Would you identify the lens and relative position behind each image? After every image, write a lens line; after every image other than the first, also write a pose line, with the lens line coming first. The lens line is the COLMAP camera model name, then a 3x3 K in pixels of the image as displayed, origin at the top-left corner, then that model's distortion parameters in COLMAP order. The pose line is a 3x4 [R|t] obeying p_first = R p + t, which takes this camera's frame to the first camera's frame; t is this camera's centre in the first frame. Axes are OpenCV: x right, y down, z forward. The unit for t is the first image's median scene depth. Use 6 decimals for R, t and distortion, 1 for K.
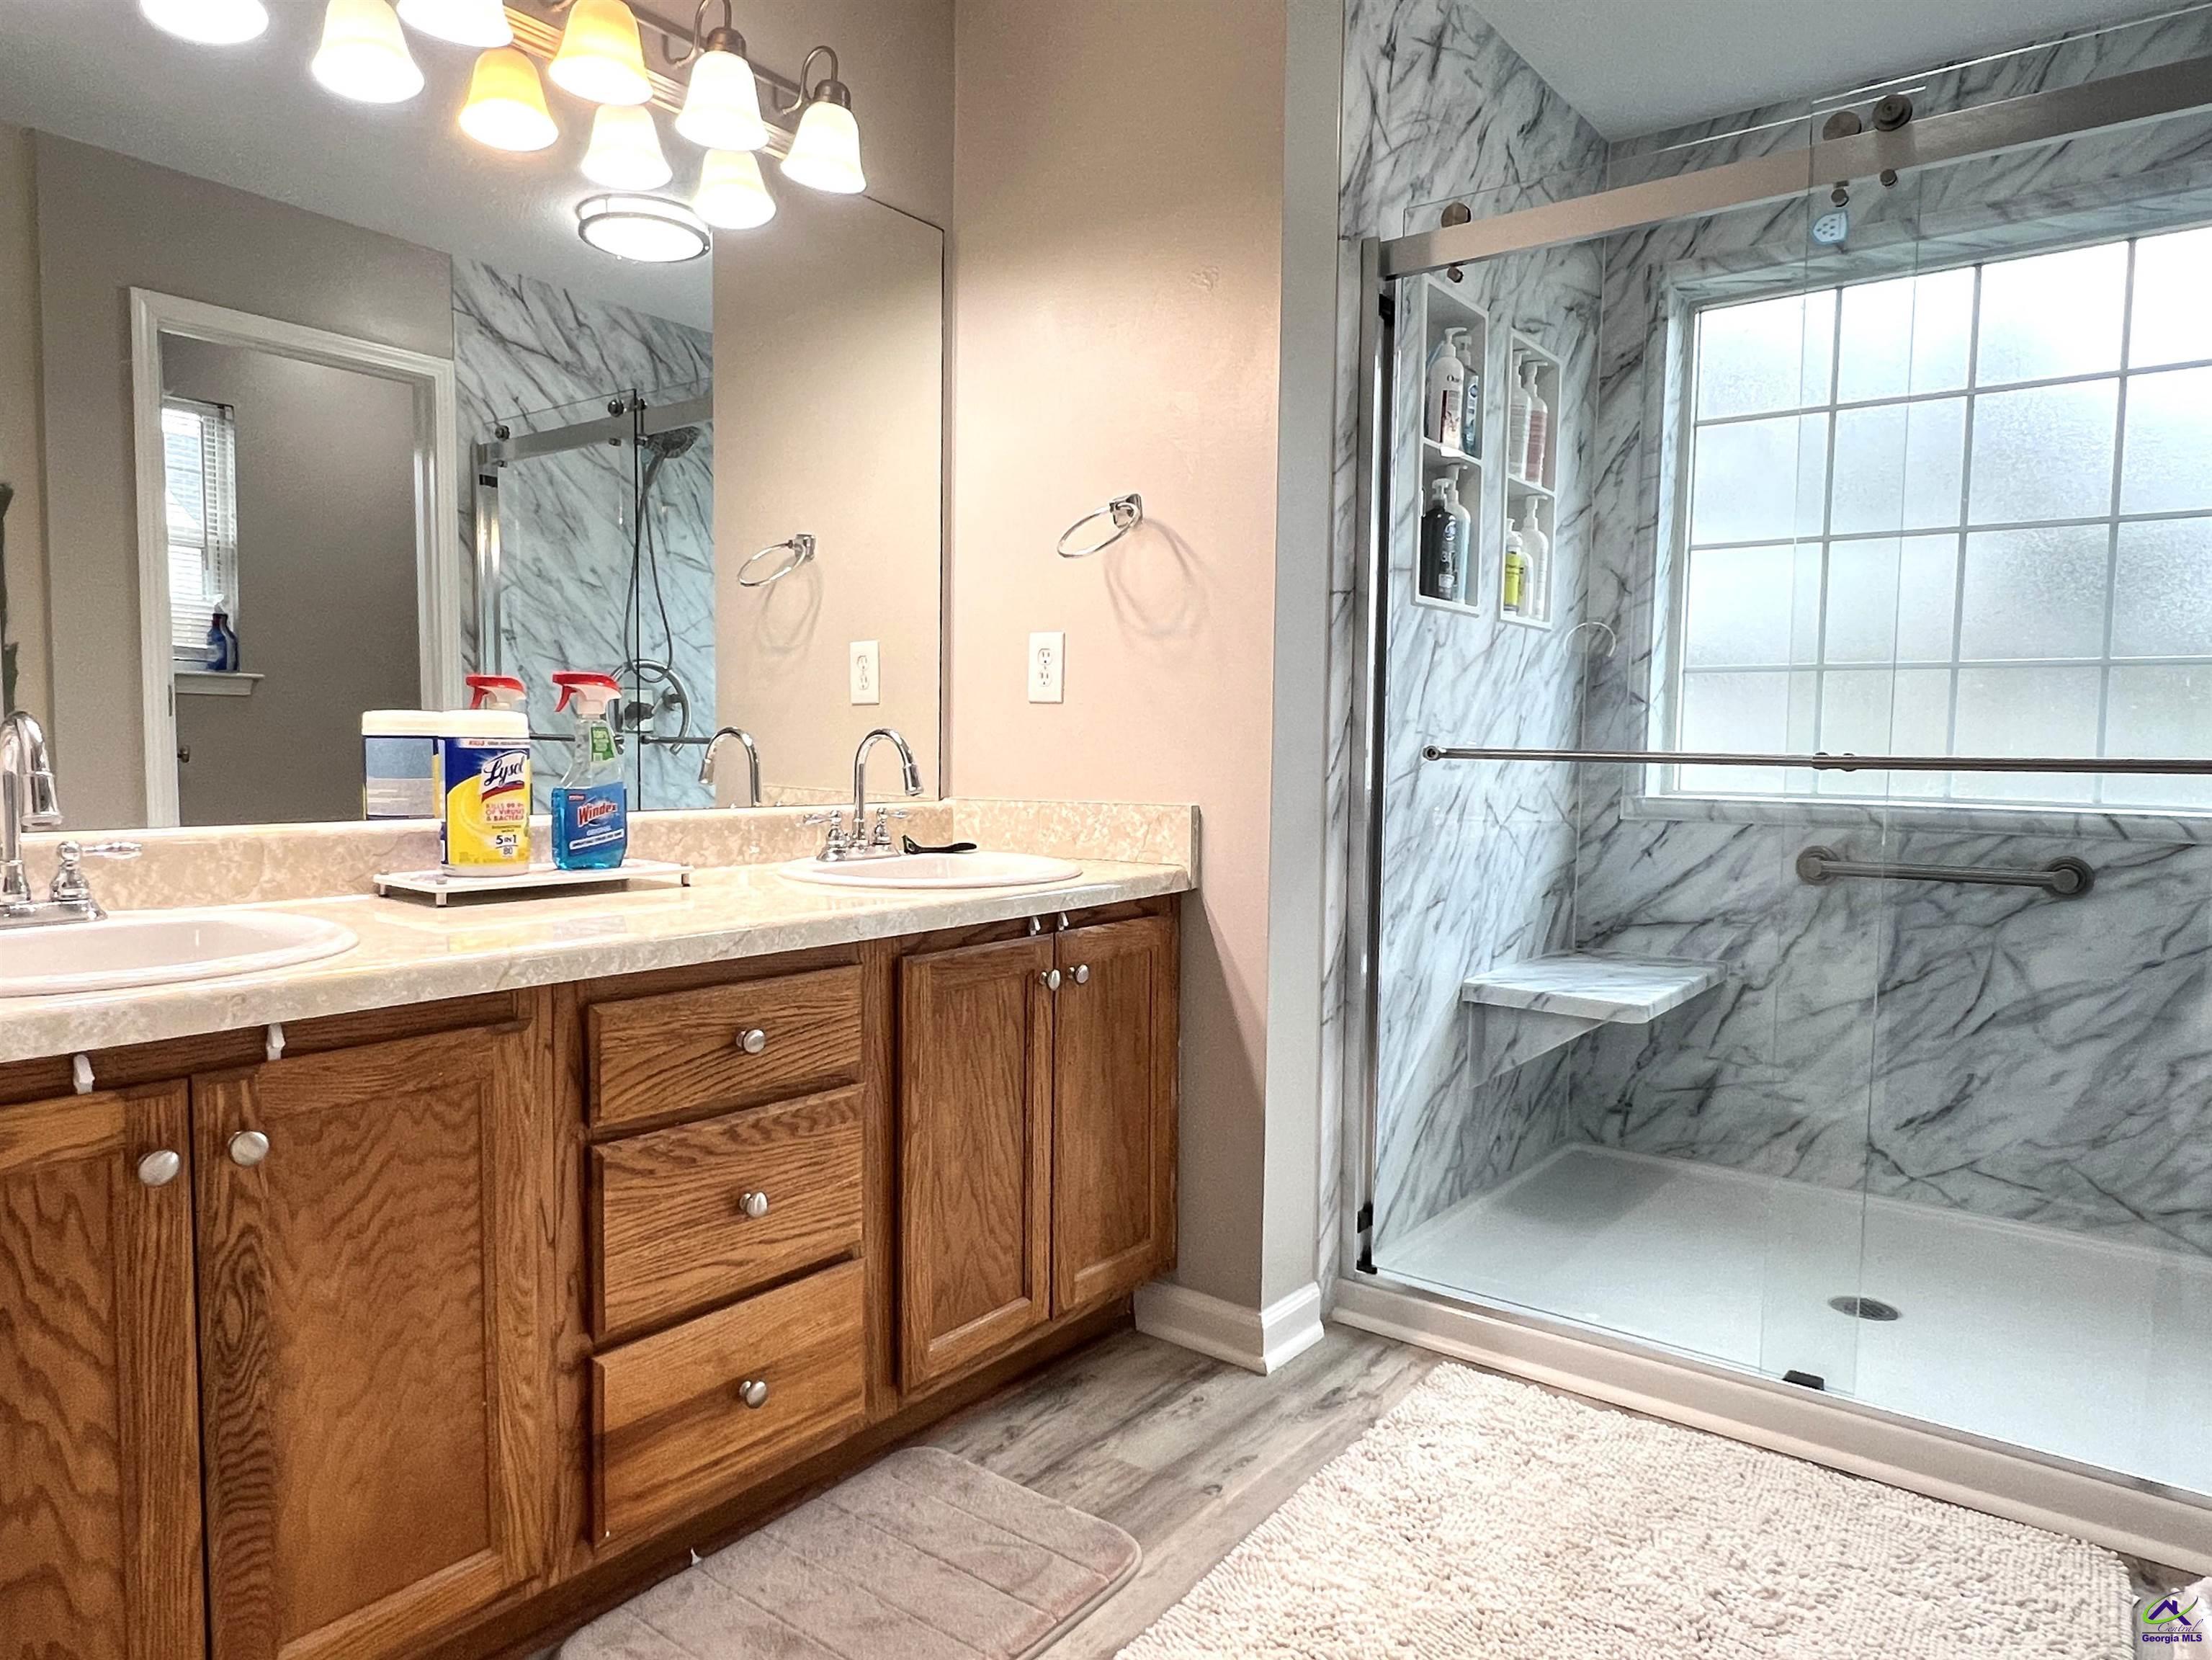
lens RADIAL K [[1400.5, 0, 1090.8], [0, 1400.5, 836.0], [0, 0, 1]] dist [-0.001956, -0.004036]
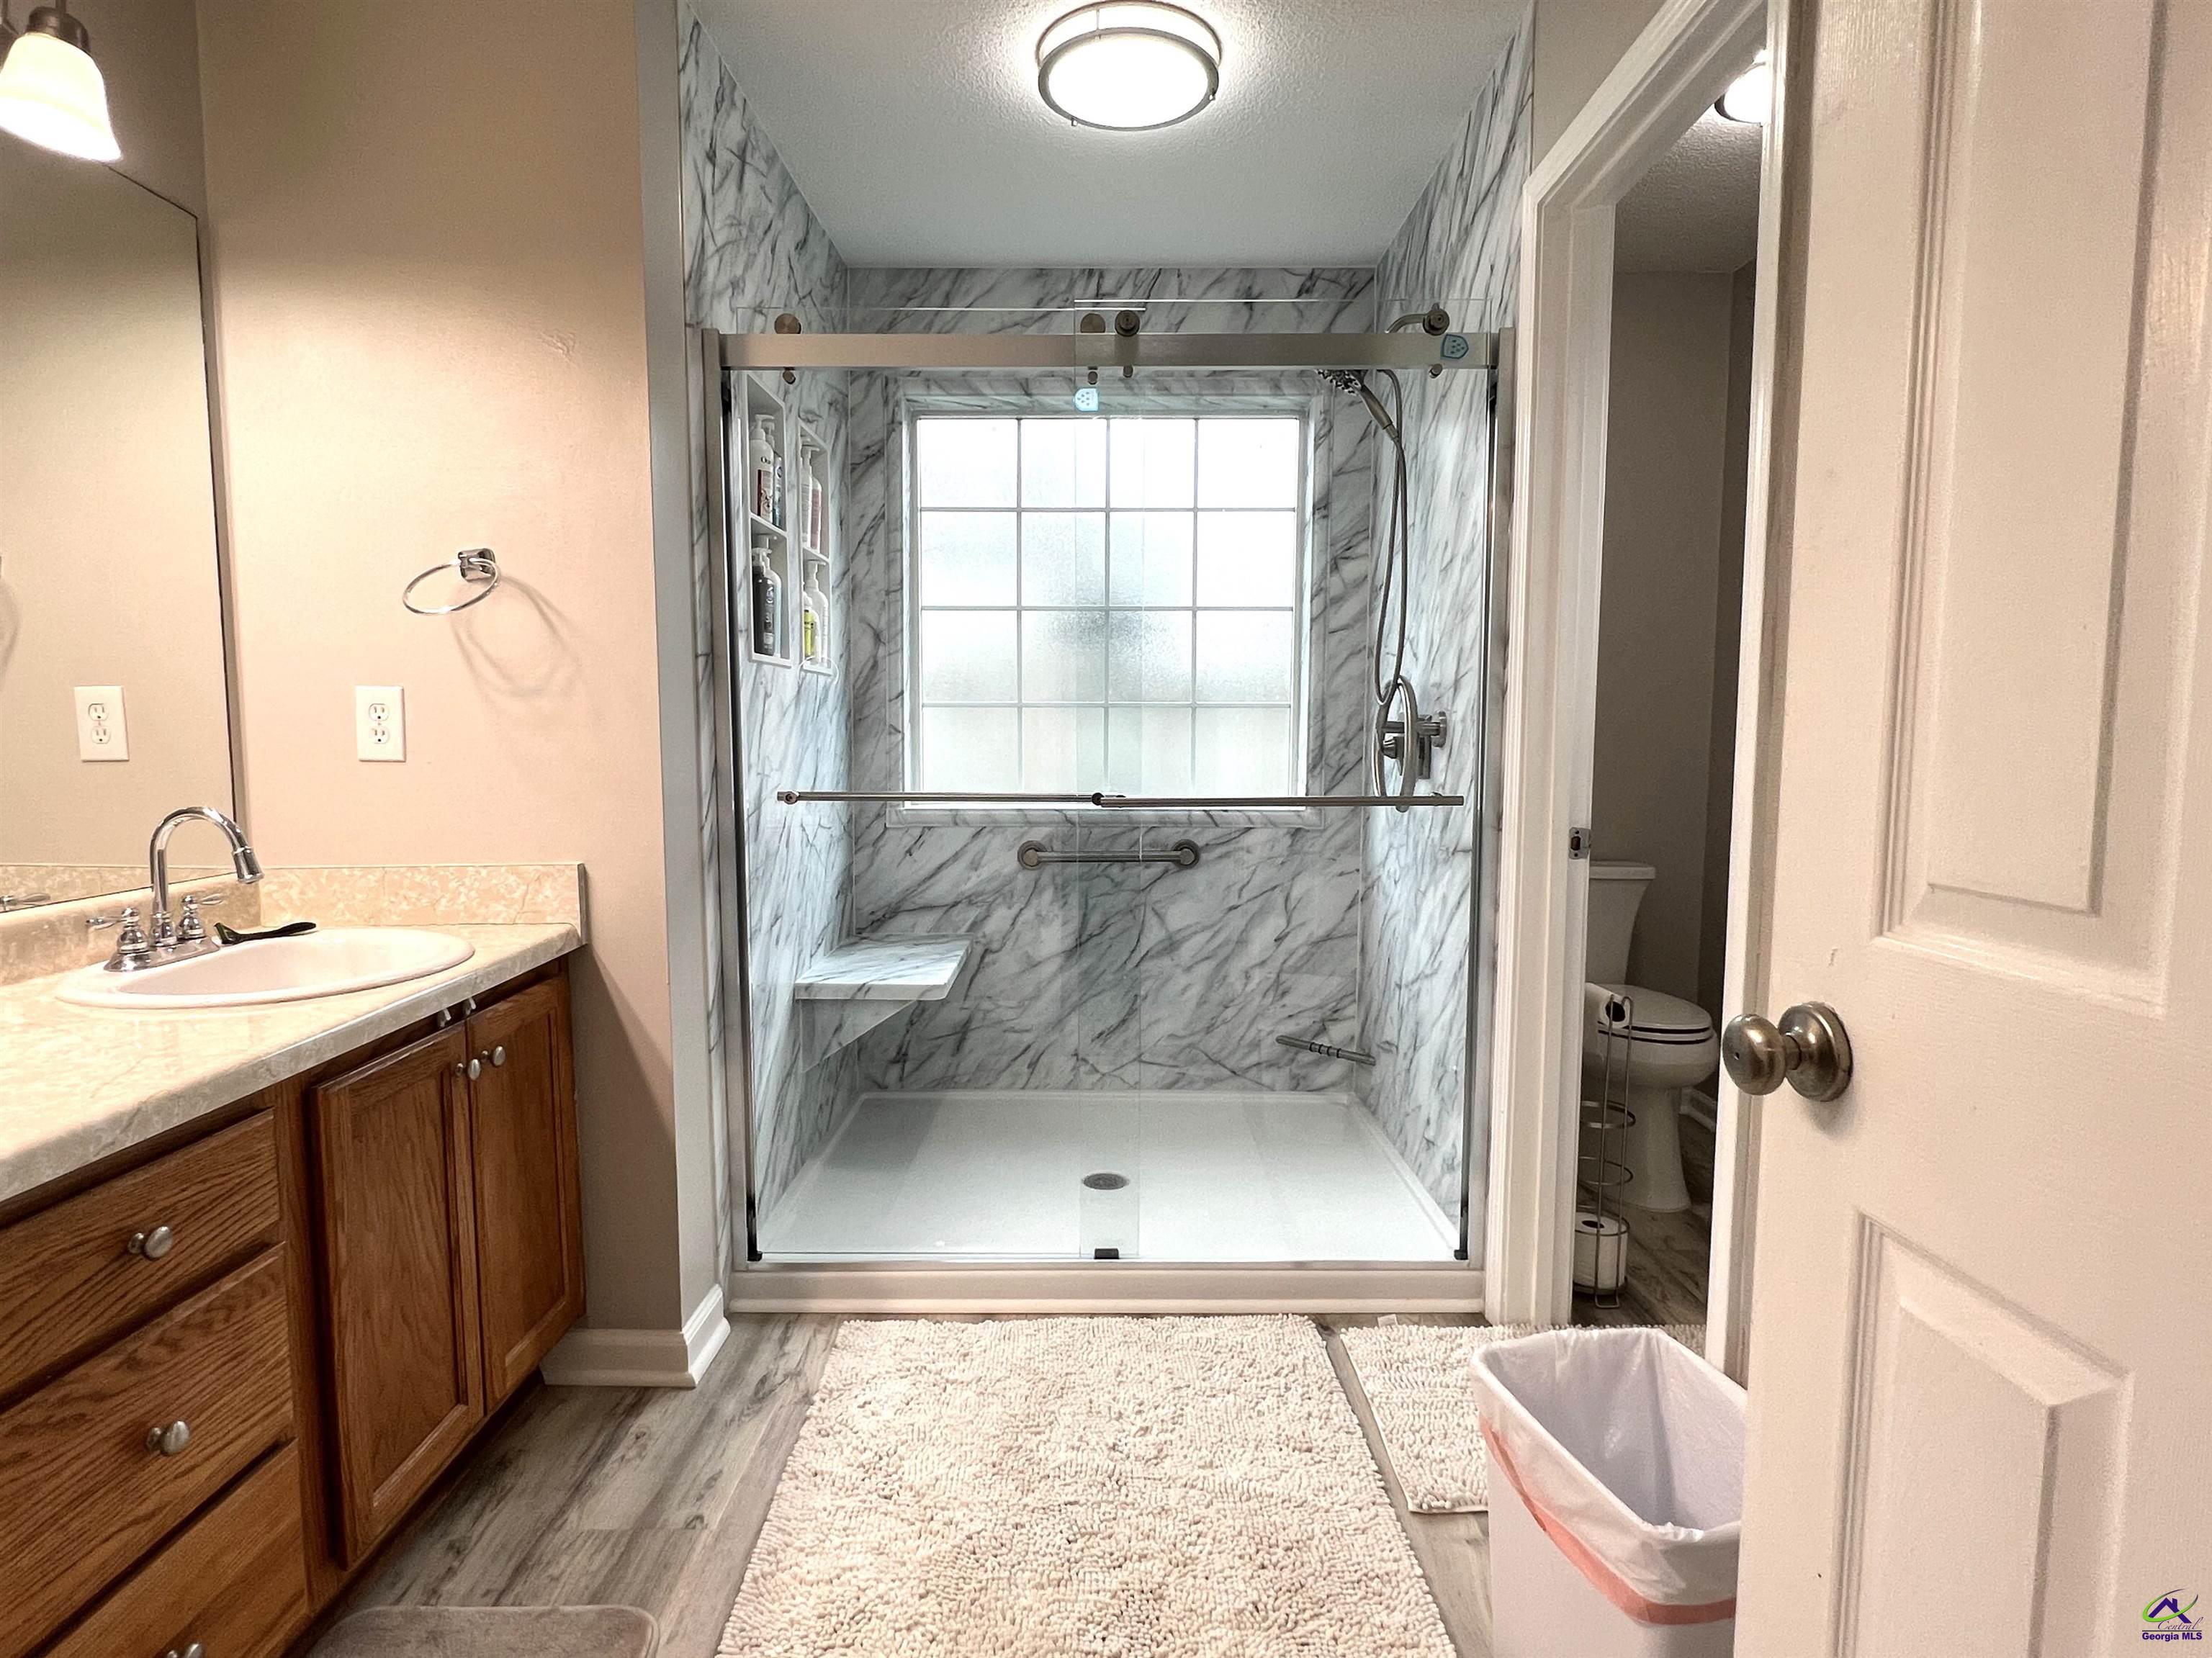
lens RADIAL K [[1173.9, 0, 1106.0], [0, 1173.9, 829.0], [0, 0, 1]] dist [-0.002942, 0.000345]
pose [[0.789878, -0.066082, 0.609693, -0.129528], [0.050346, 0.997809, 0.042923, -0.058738], [-0.611194, -0.003208, 0.791475, 0.082933]]
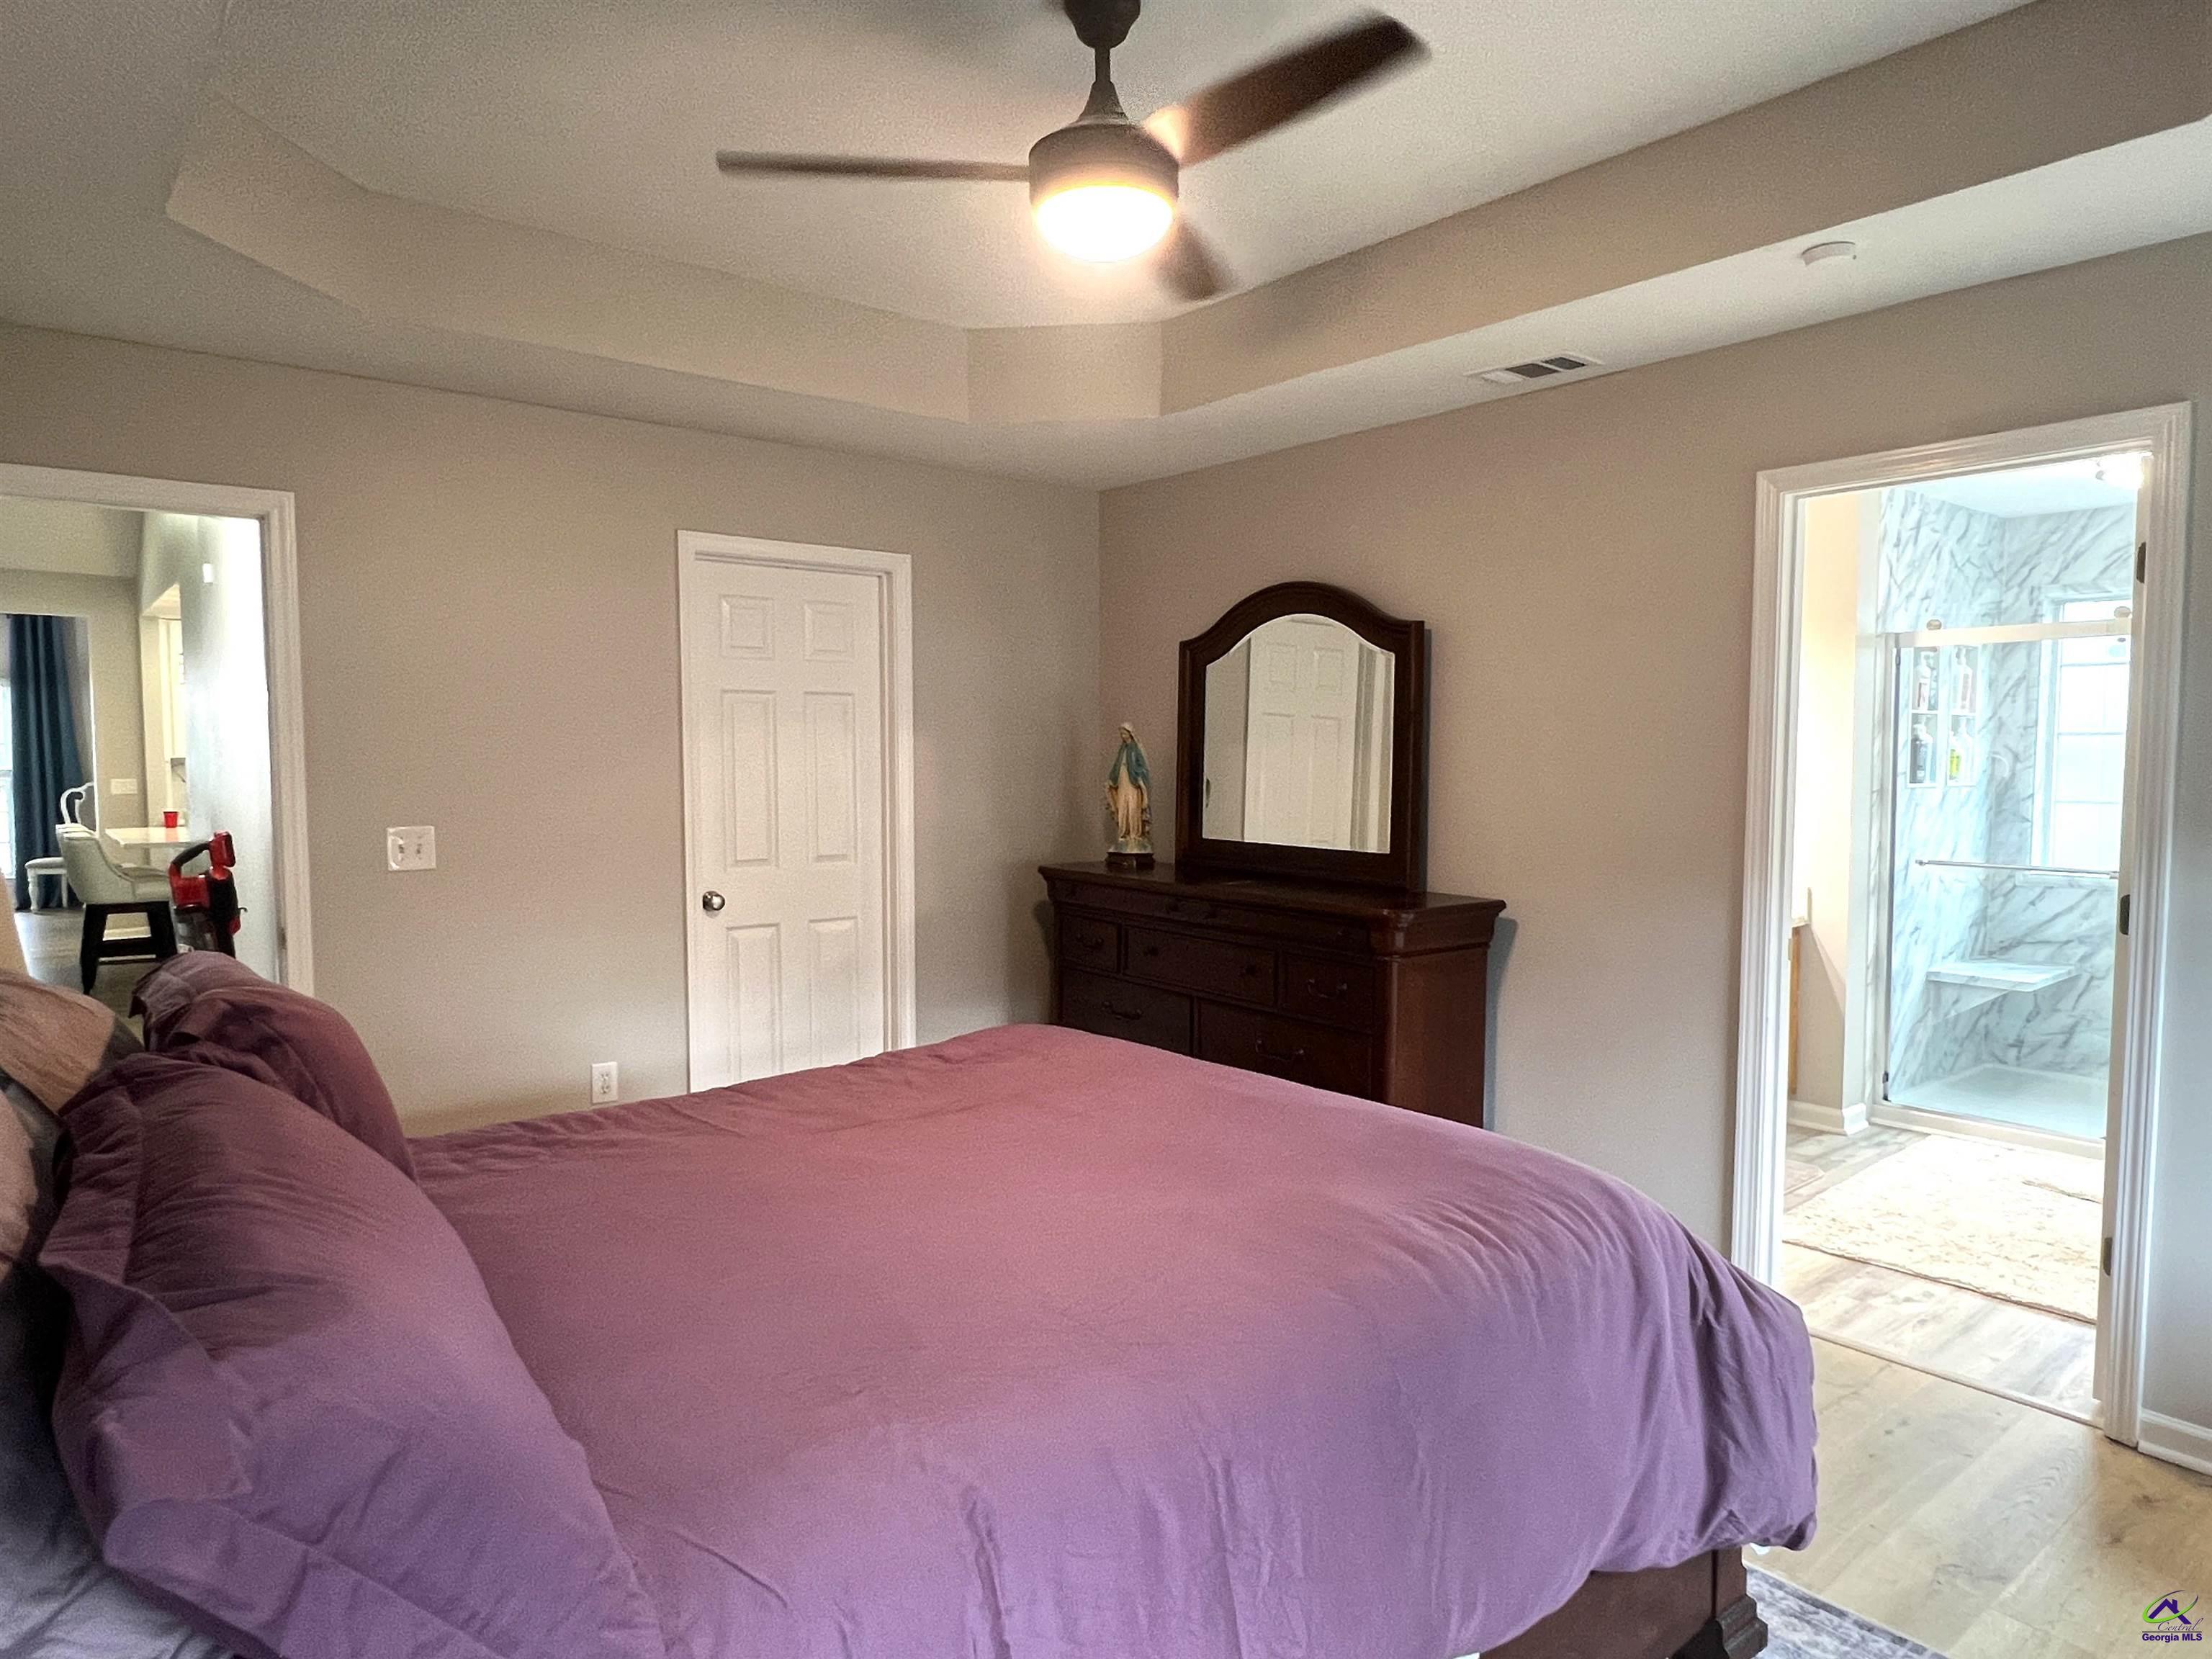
lens RADIAL K [[1354.4, 0, 1091.9], [0, 1354.4, 832.7], [0, 0, 1]] dist [-0.001500, -0.000911]
pose [[0.973988, -0.001807, -0.226594, -0.513838], [-0.000420, 0.999952, -0.009784, -0.081226], [0.226601, 0.009624, 0.973940, -1.290803]]
